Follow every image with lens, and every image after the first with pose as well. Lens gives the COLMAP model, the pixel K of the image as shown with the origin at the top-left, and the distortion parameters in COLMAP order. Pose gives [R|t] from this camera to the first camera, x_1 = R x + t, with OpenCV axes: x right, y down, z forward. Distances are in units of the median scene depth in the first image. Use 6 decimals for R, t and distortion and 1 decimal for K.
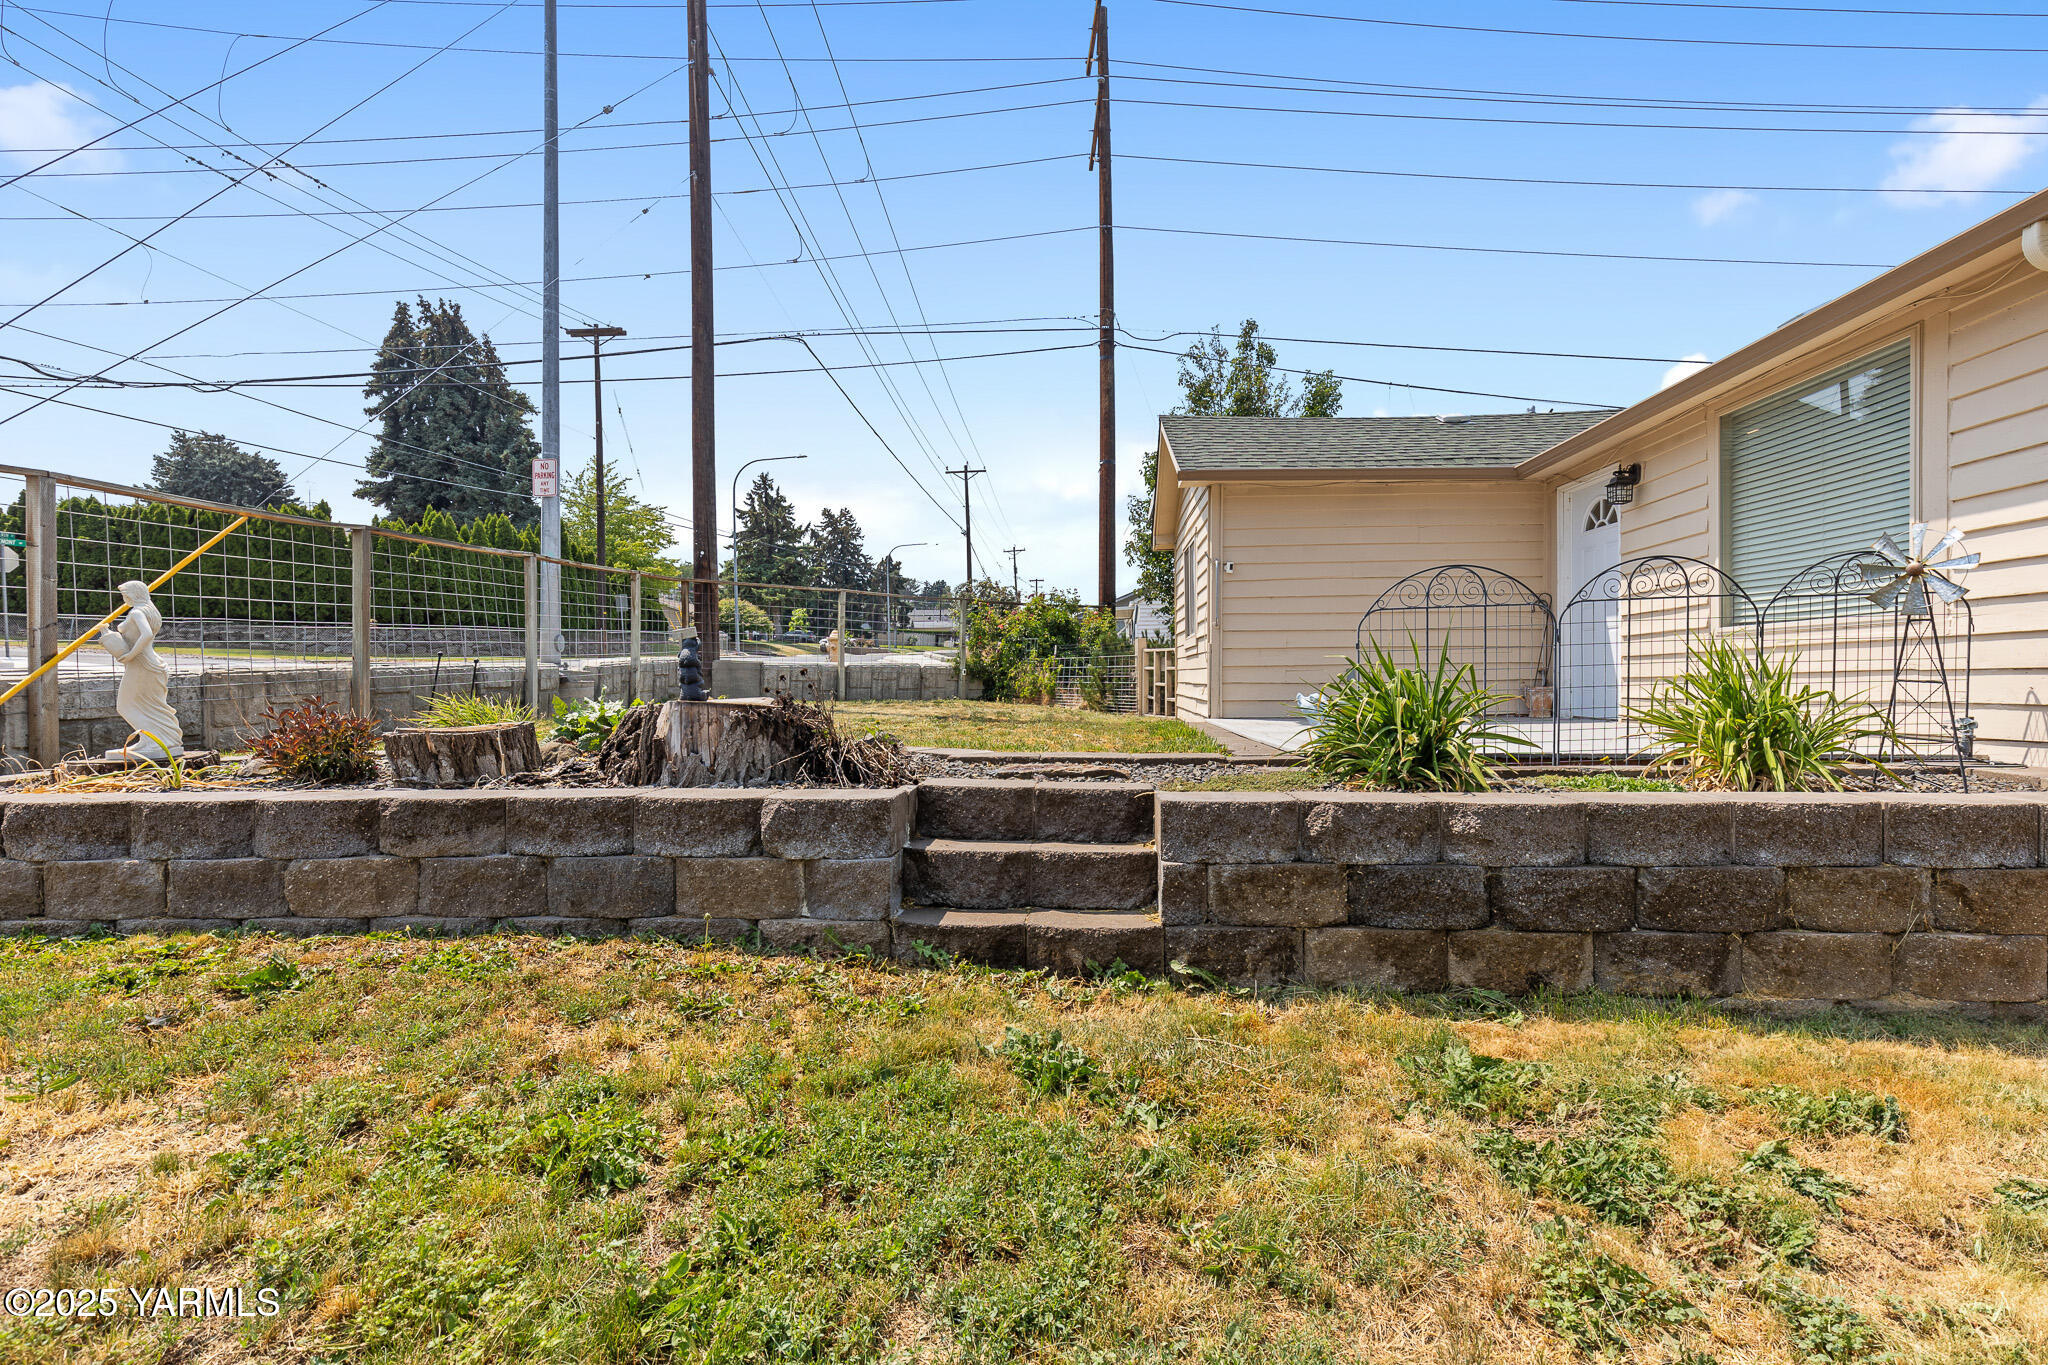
lens RADIAL K [[947.1, 0, 1039.3], [0, 947.1, 687.0], [0, 0, 1]] dist [0.010968, -0.000728]
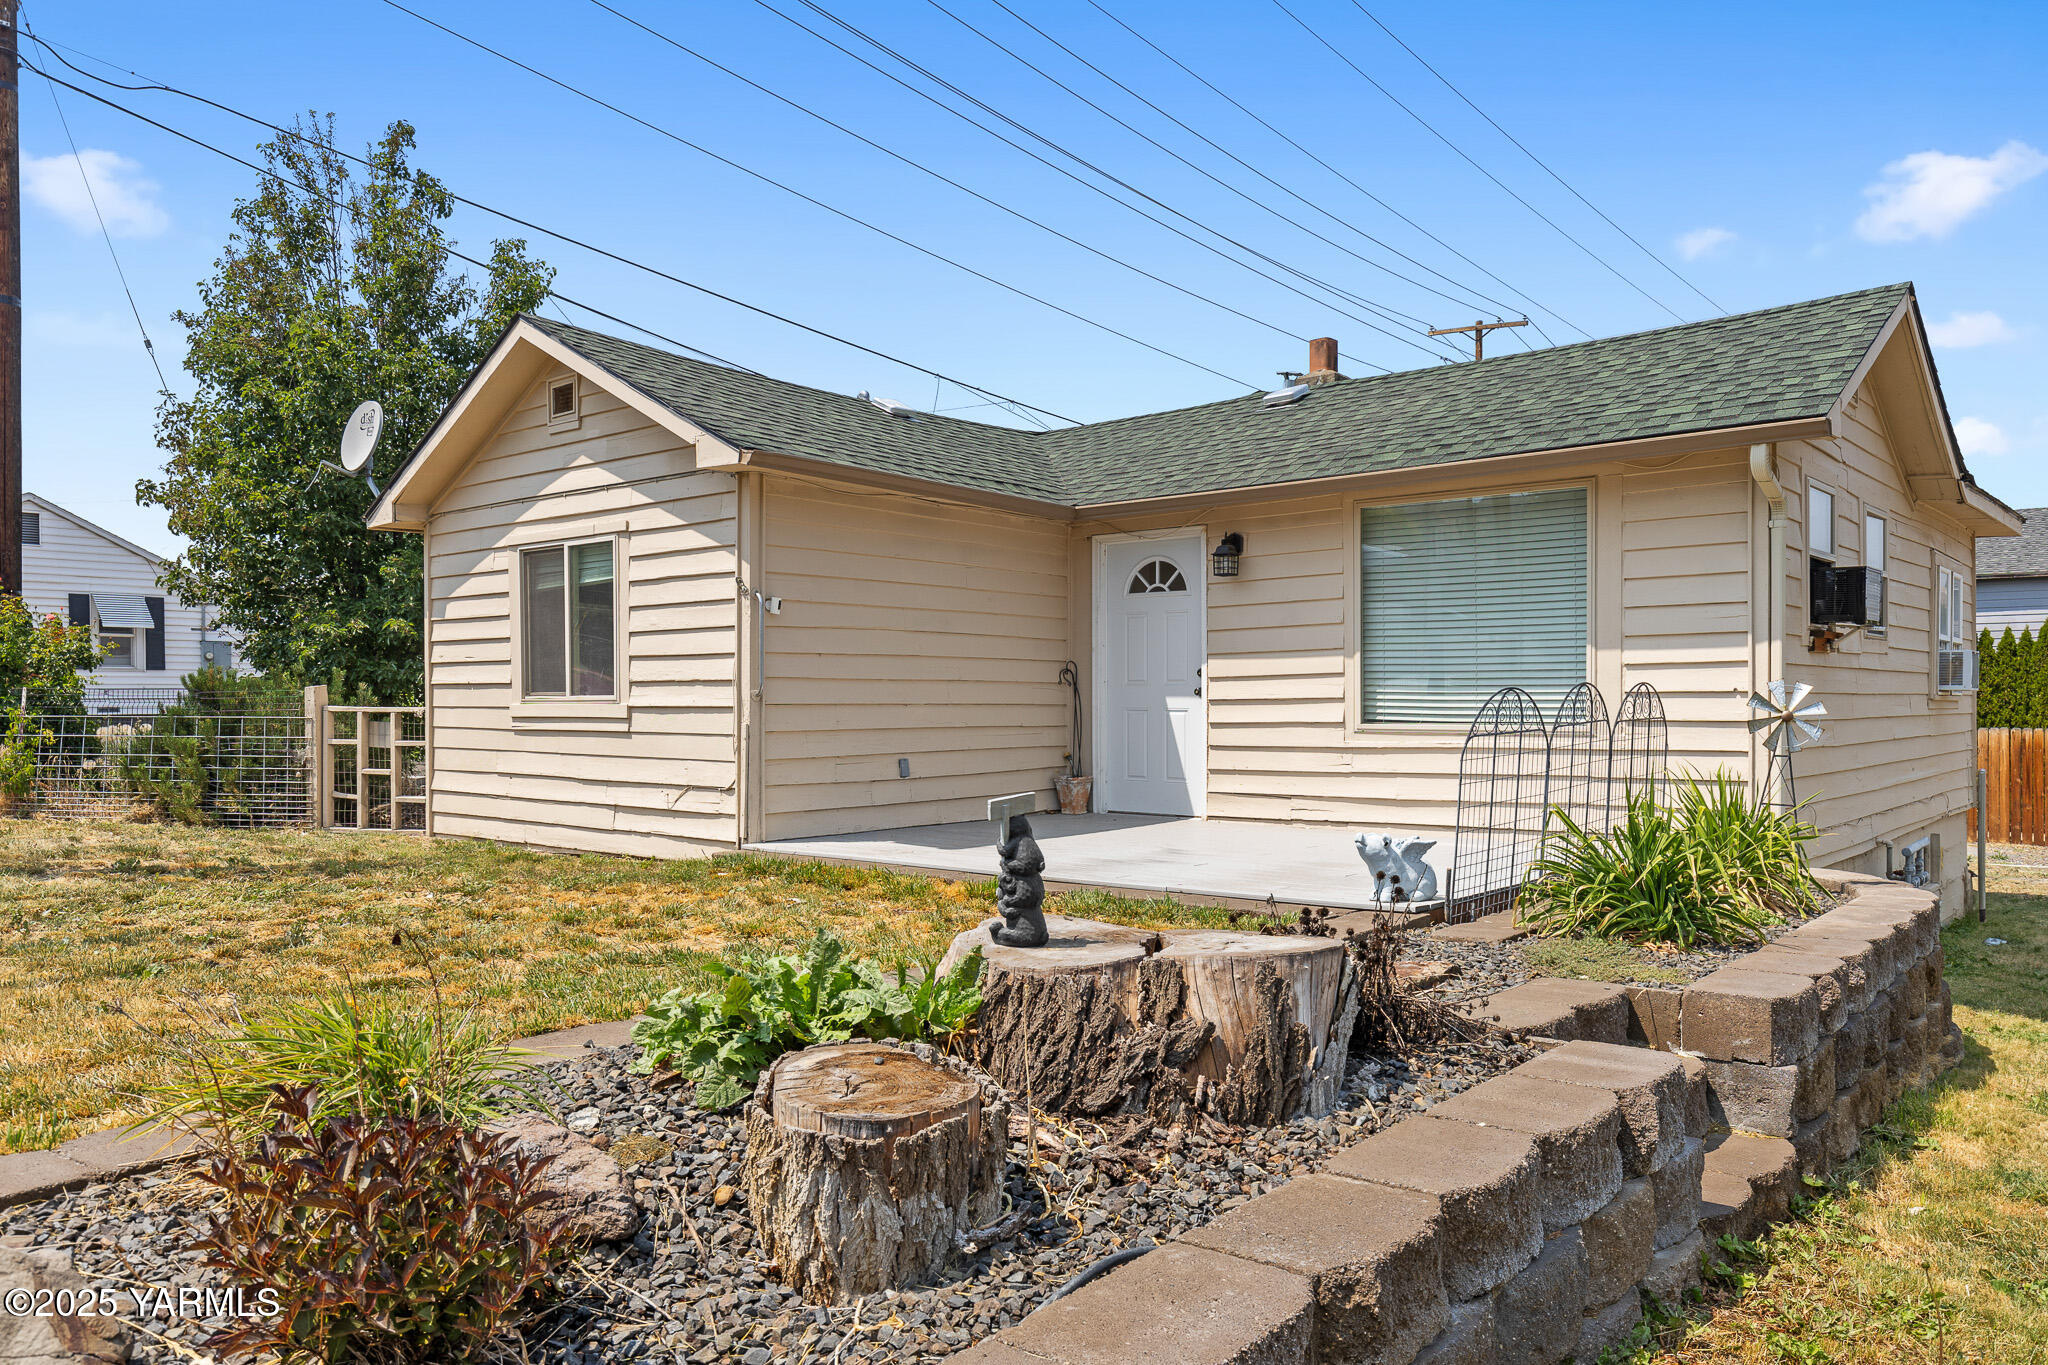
lens RADIAL K [[1462.2, 0, 1074.4], [0, 1462.2, 705.8], [0, 0, 1]] dist [-0.001307, 0.007419]
pose [[0.584304, 0.004425, 0.811523, -0.521598], [0.002136, 0.999973, -0.006990, -0.055644], [-0.811532, 0.005818, 0.584279, 0.285638]]
